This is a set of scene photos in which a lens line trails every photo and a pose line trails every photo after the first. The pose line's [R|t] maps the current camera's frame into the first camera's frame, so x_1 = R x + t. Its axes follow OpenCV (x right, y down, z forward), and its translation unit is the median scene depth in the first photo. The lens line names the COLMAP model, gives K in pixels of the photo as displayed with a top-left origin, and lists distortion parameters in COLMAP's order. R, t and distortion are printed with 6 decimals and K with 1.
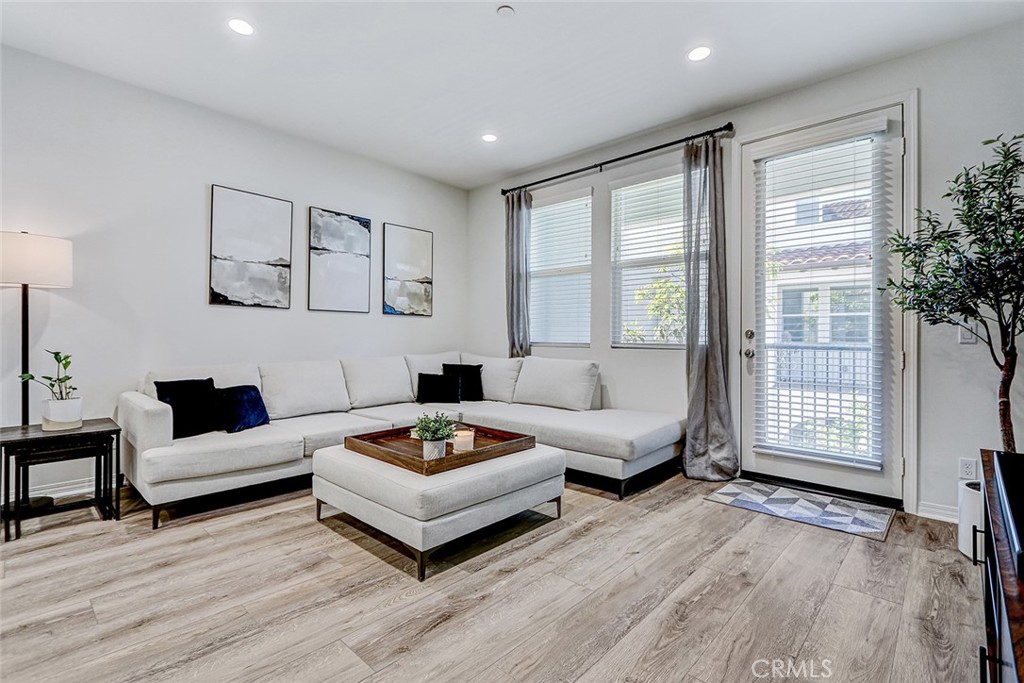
lens RADIAL K [[468.0, 0, 501.6], [0, 468.0, 340.4], [0, 0, 1]] dist [0.000042, -0.002801]
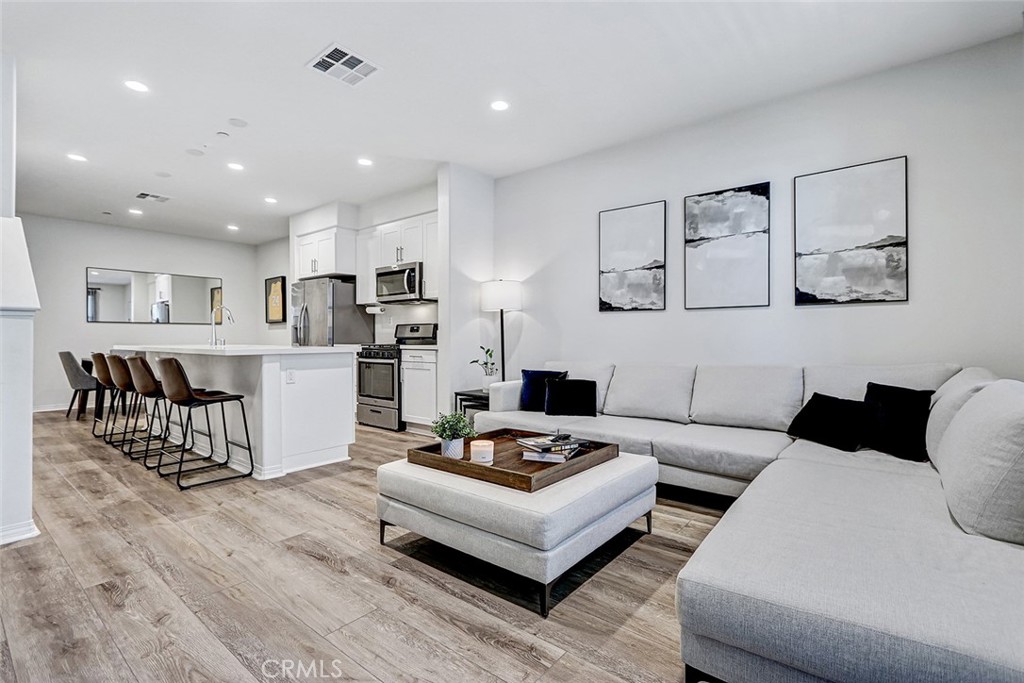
lens RADIAL K [[468.0, 0, 509.2], [0, 468.0, 344.6], [0, 0, 1]] dist [0.000042, -0.002801]
pose [[0.075966, 0.005502, -0.997095, 0.558921], [-0.004410, 0.999977, 0.005182, 0.002183], [0.997101, 0.004004, 0.075989, 0.668091]]
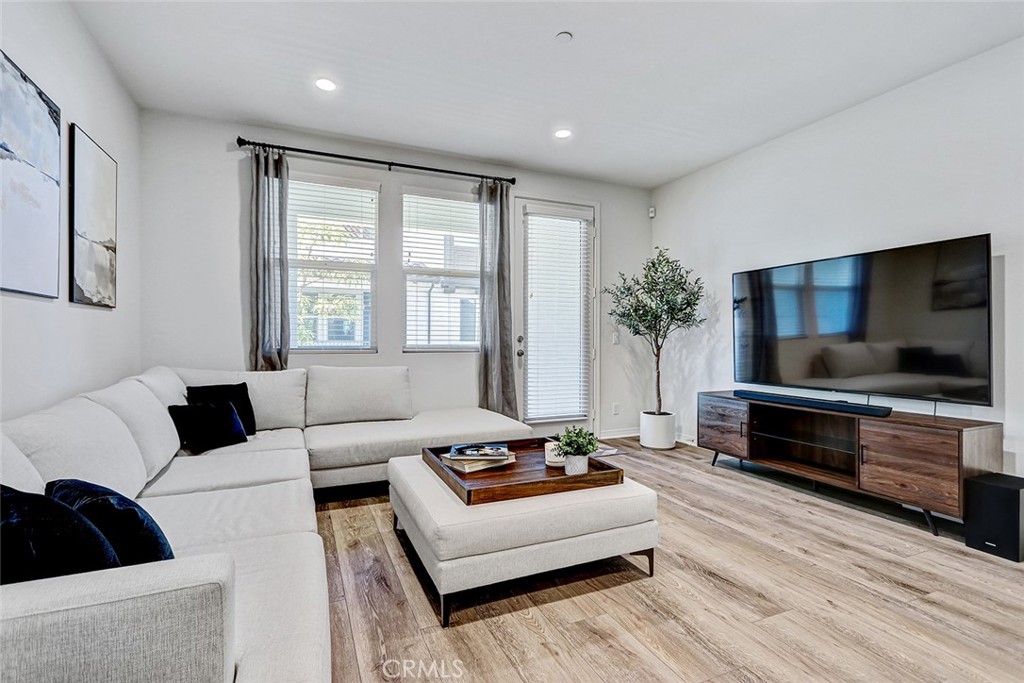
lens RADIAL K [[468.0, 0, 506.4], [0, 468.0, 338.3], [0, 0, 1]] dist [0.000042, -0.002801]
pose [[0.396467, -0.006071, 0.918029, -0.697697], [0.006353, 0.999972, 0.003869, -0.019480], [-0.918027, 0.004298, 0.396495, 0.477312]]
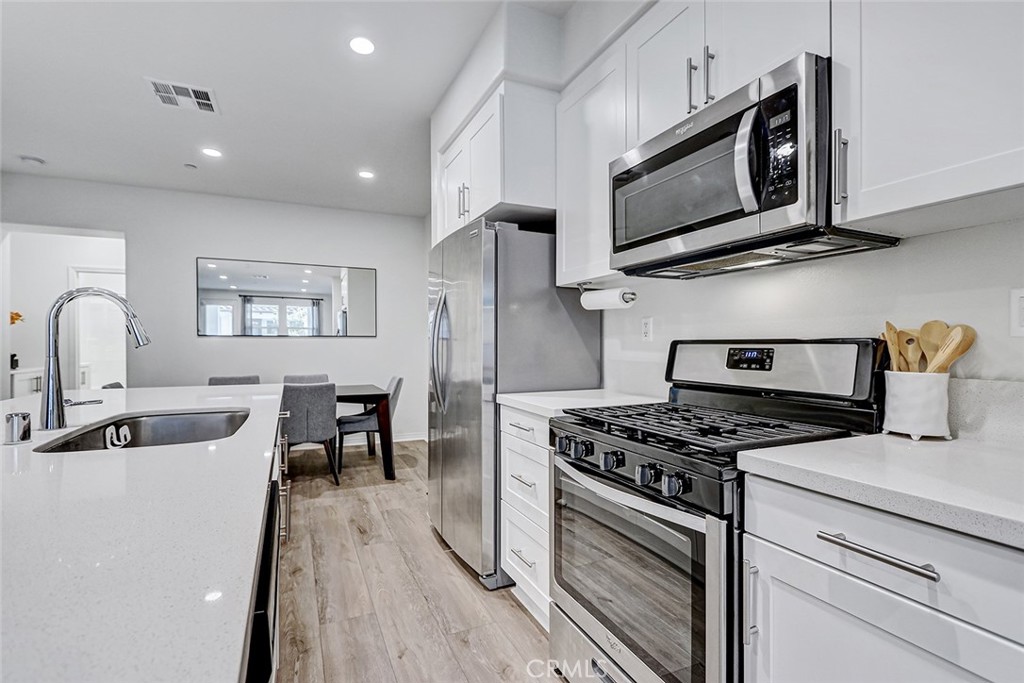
lens RADIAL K [[468.0, 0, 509.1], [0, 468.0, 348.3], [0, 0, 1]] dist [0.000042, -0.002801]
pose [[-0.374936, 0.002457, -0.927048, -0.567305], [-0.006150, 0.999968, 0.005138, -0.051034], [0.927030, 0.007628, -0.374908, 0.422603]]
